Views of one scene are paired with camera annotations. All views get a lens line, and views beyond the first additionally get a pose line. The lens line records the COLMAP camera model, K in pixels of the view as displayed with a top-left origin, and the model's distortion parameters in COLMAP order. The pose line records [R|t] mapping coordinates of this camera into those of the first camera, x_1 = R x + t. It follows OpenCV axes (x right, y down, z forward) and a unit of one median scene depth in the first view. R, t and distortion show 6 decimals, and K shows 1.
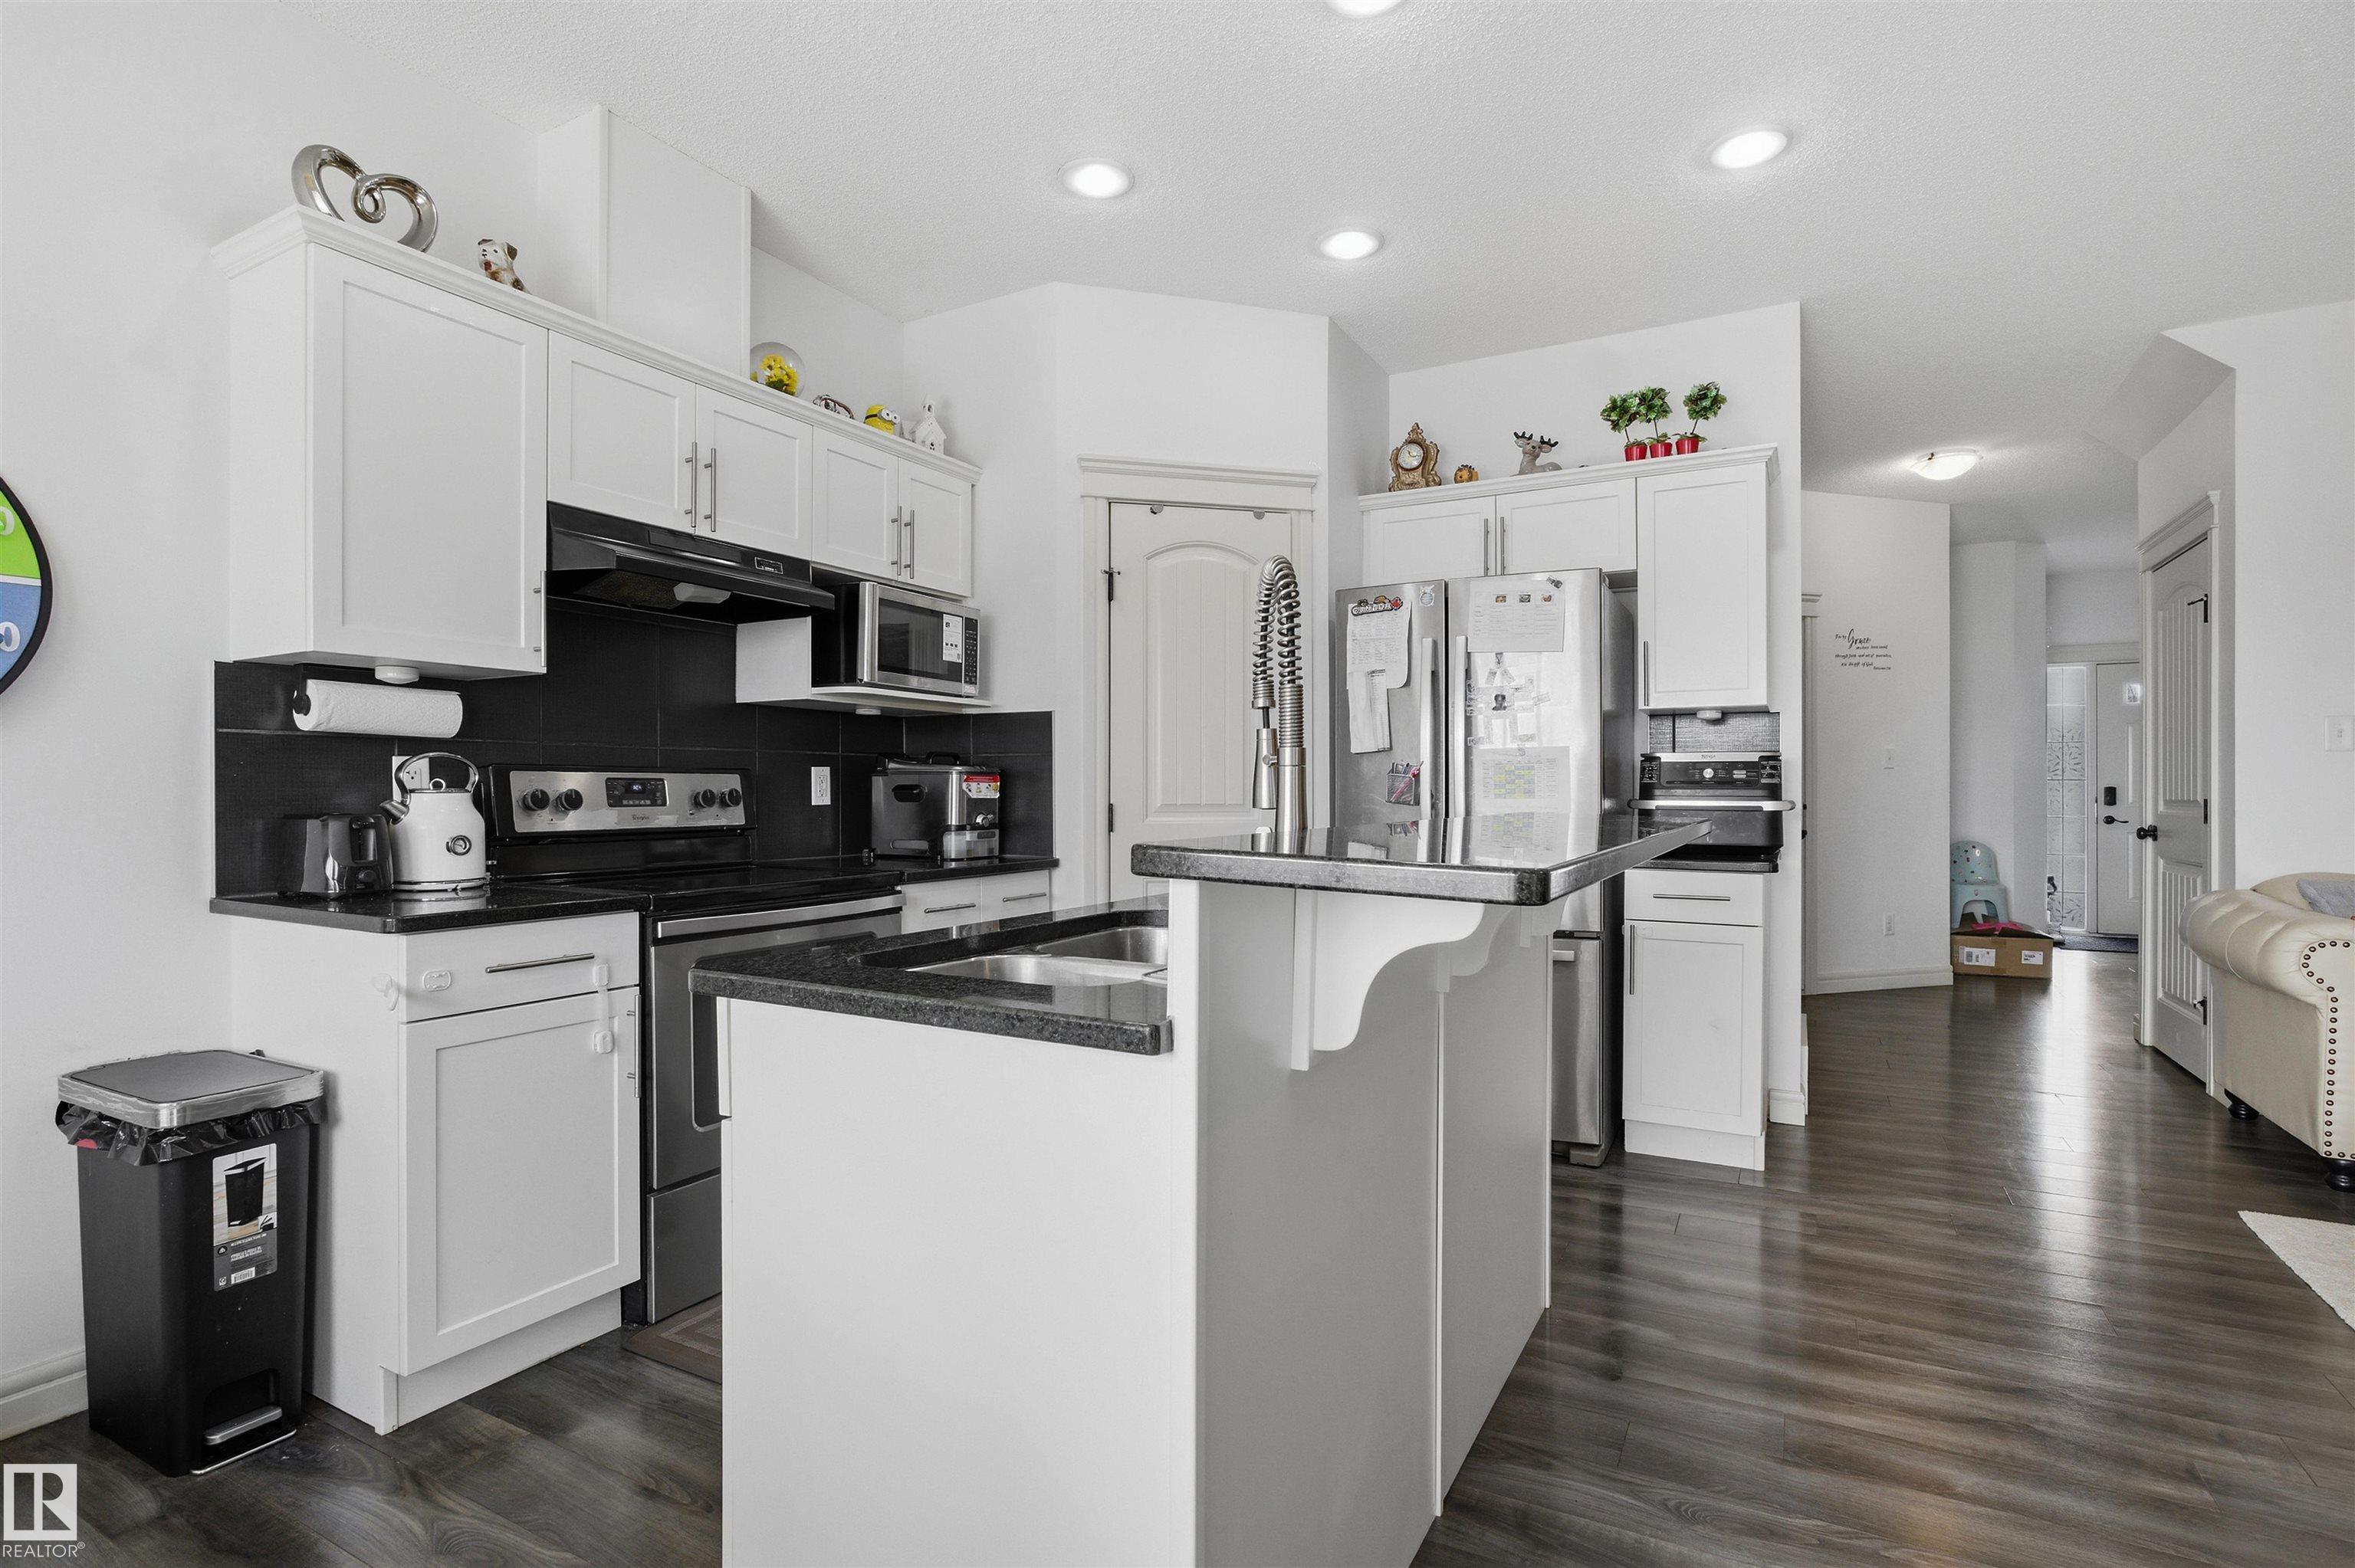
lens RADIAL K [[1133.4, 0, 1186.3], [0, 1133.4, 798.2], [0, 0, 1]] dist [-0.023761, 0.011195]
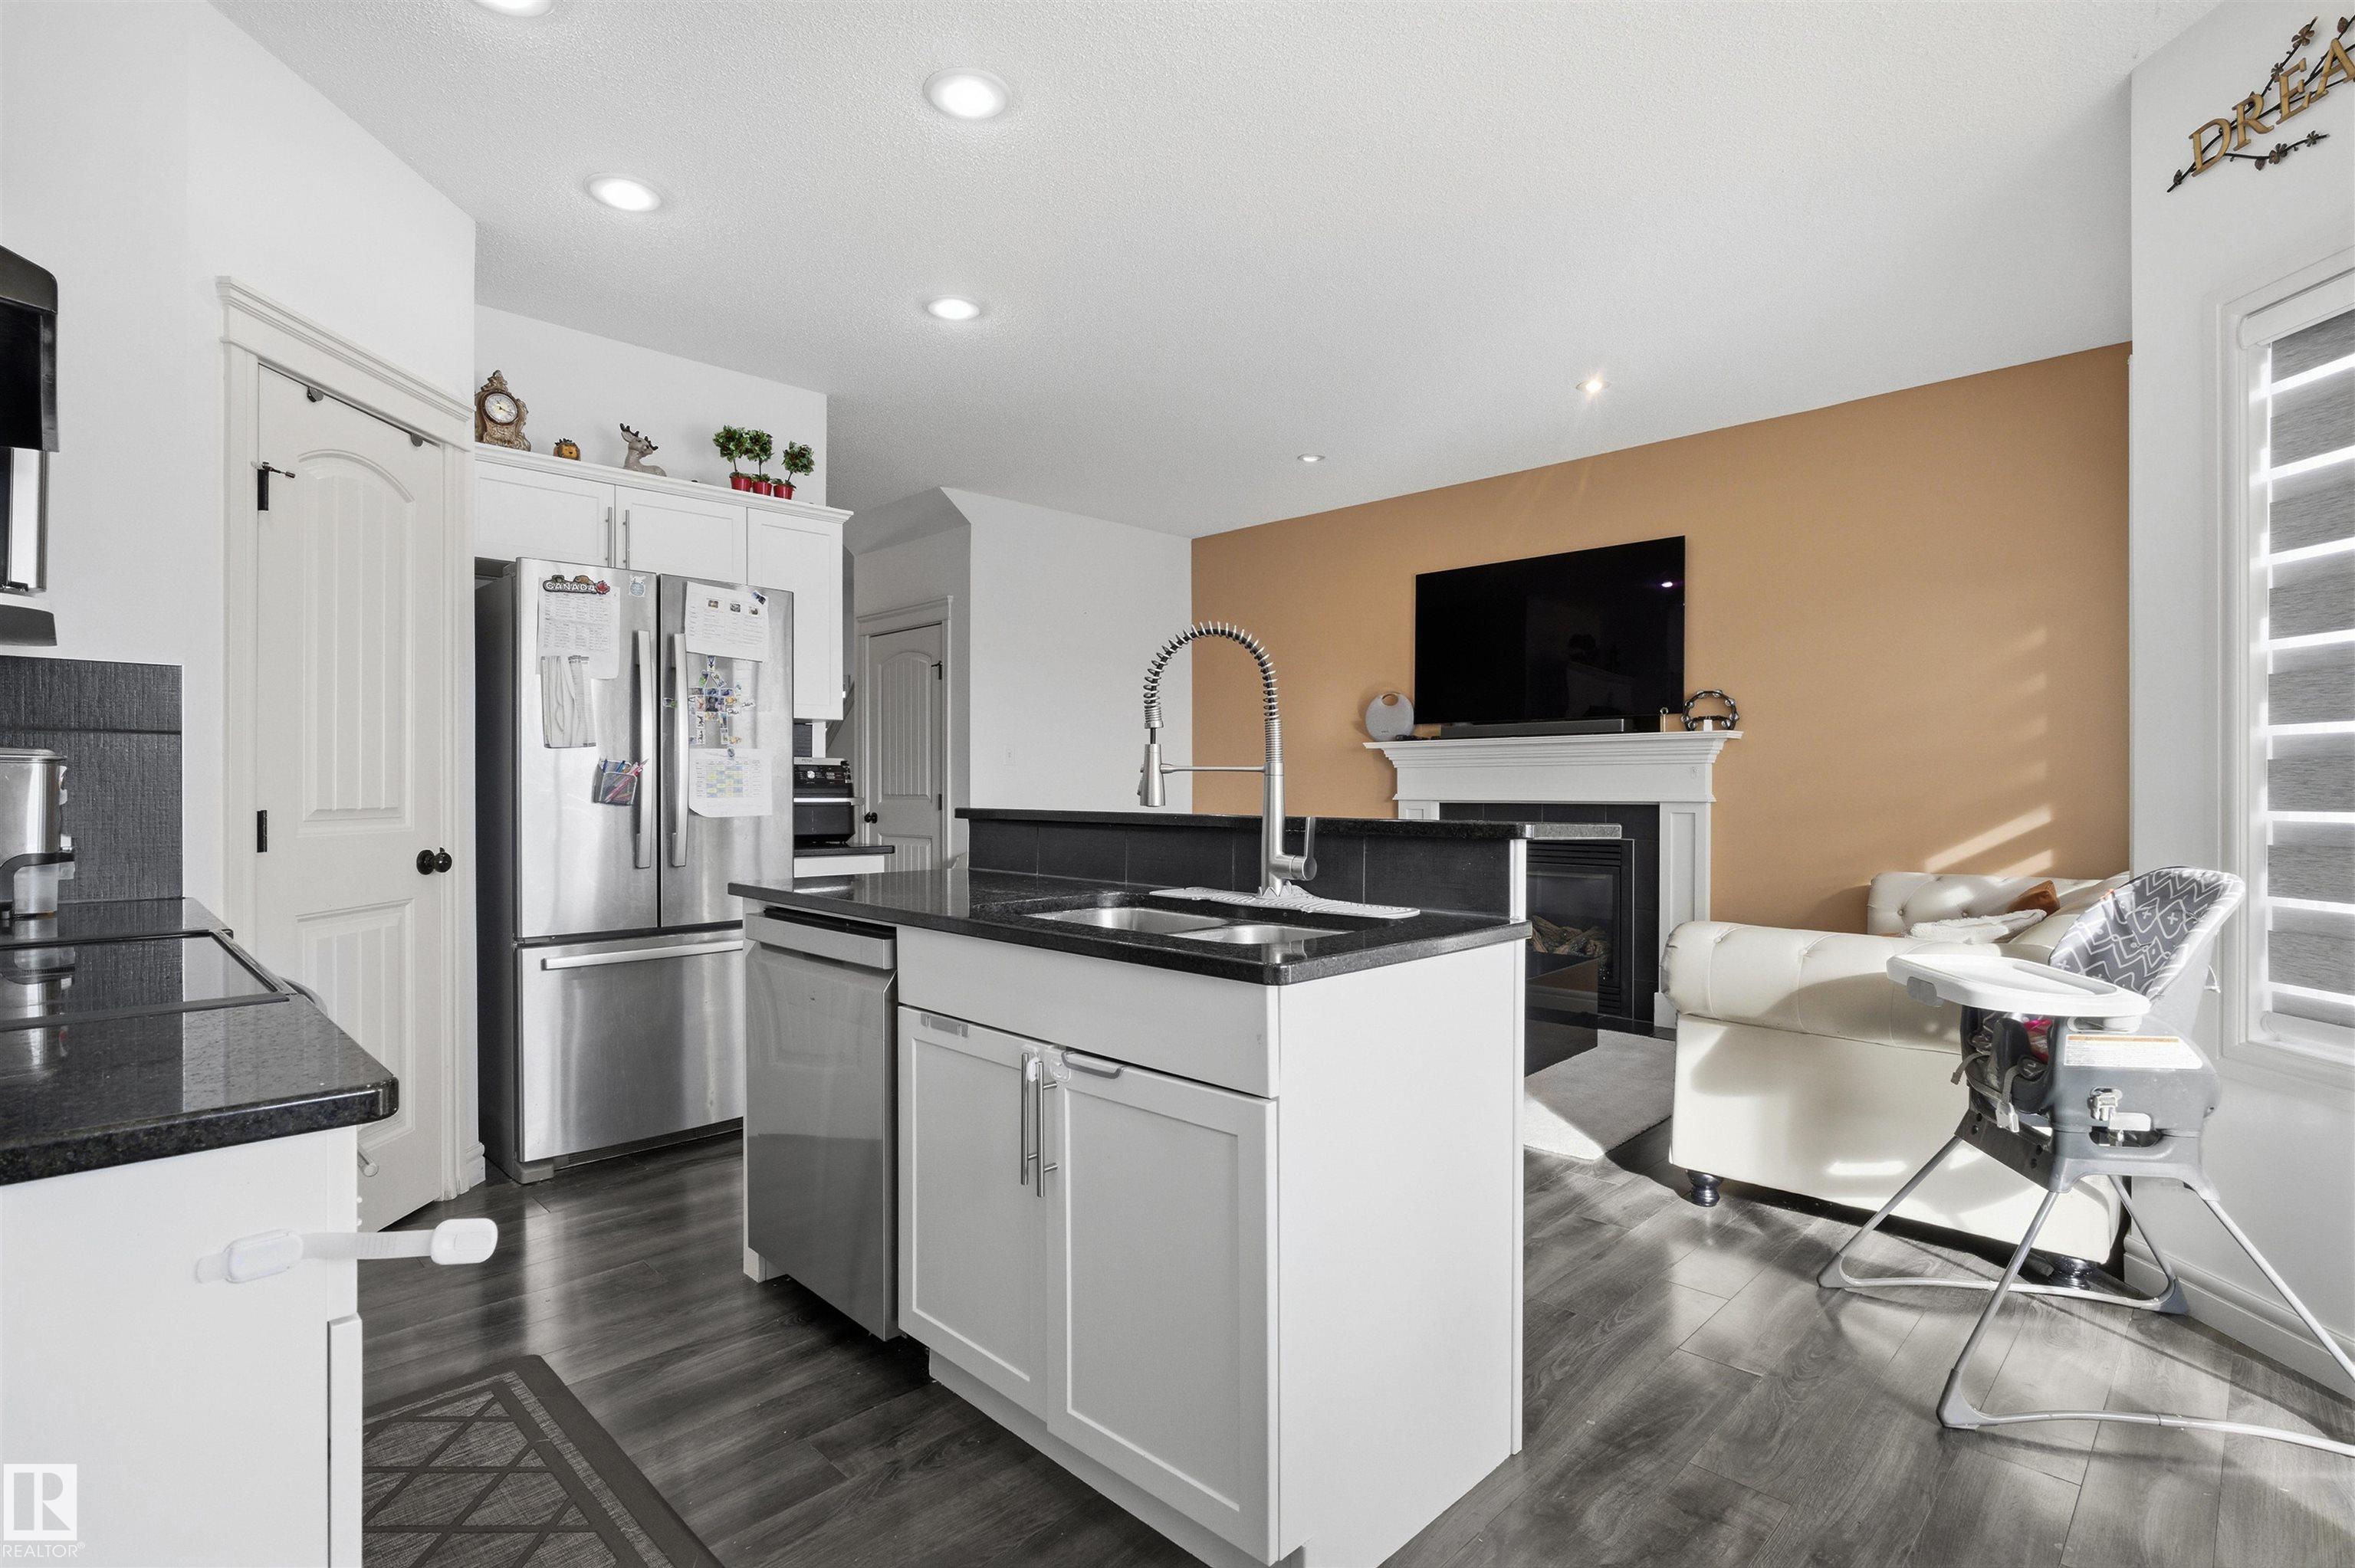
lens RADIAL K [[1133.4, 0, 1170.4], [0, 1133.4, 779.2], [0, 0, 1]] dist [-0.023761, 0.011195]
pose [[0.280774, 0.006134, 0.959754, -0.587392], [0.005459, 0.999953, -0.007987, -0.006113], [-0.959758, 0.007482, 0.280727, 0.313426]]
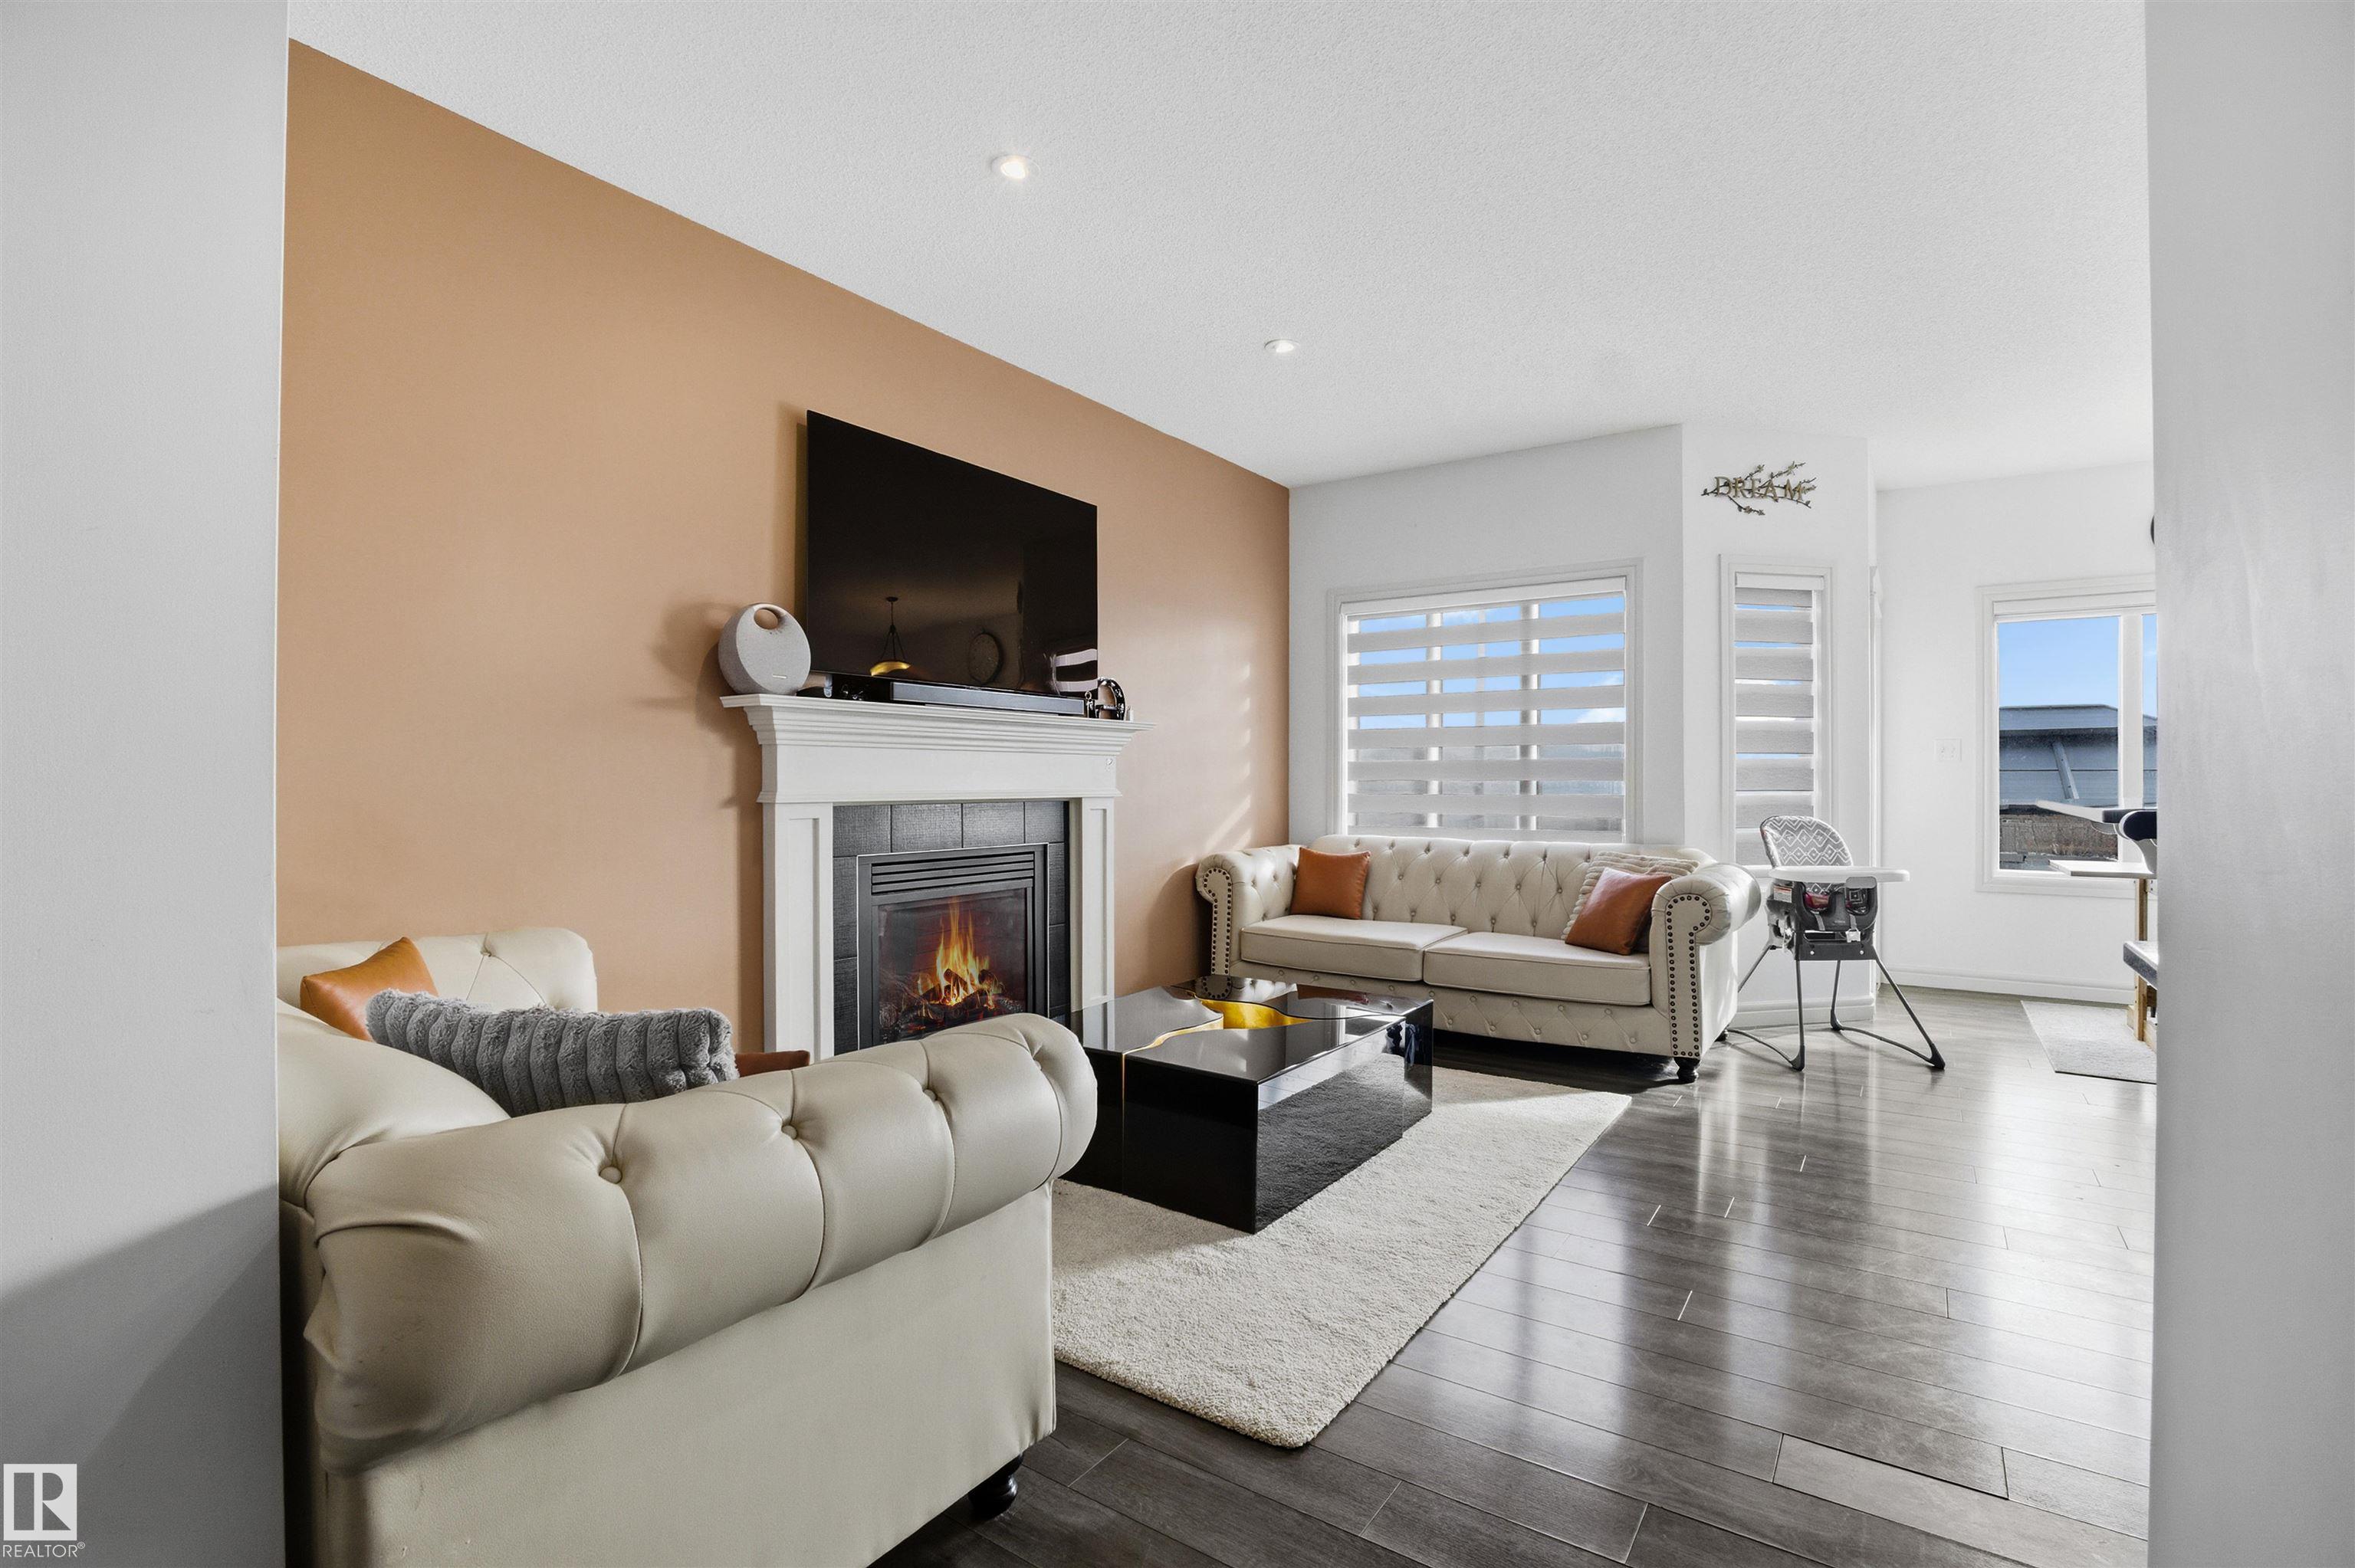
lens RADIAL K [[1133.4, 0, 1170.1], [0, 1133.4, 776.1], [0, 0, 1]] dist [-0.023761, 0.011195]
pose [[-0.995819, 0.000118, 0.091353, 0.836742], [0.000076, 1.000000, -0.000468, -0.008507], [-0.091353, -0.000459, -0.995818, 1.454629]]
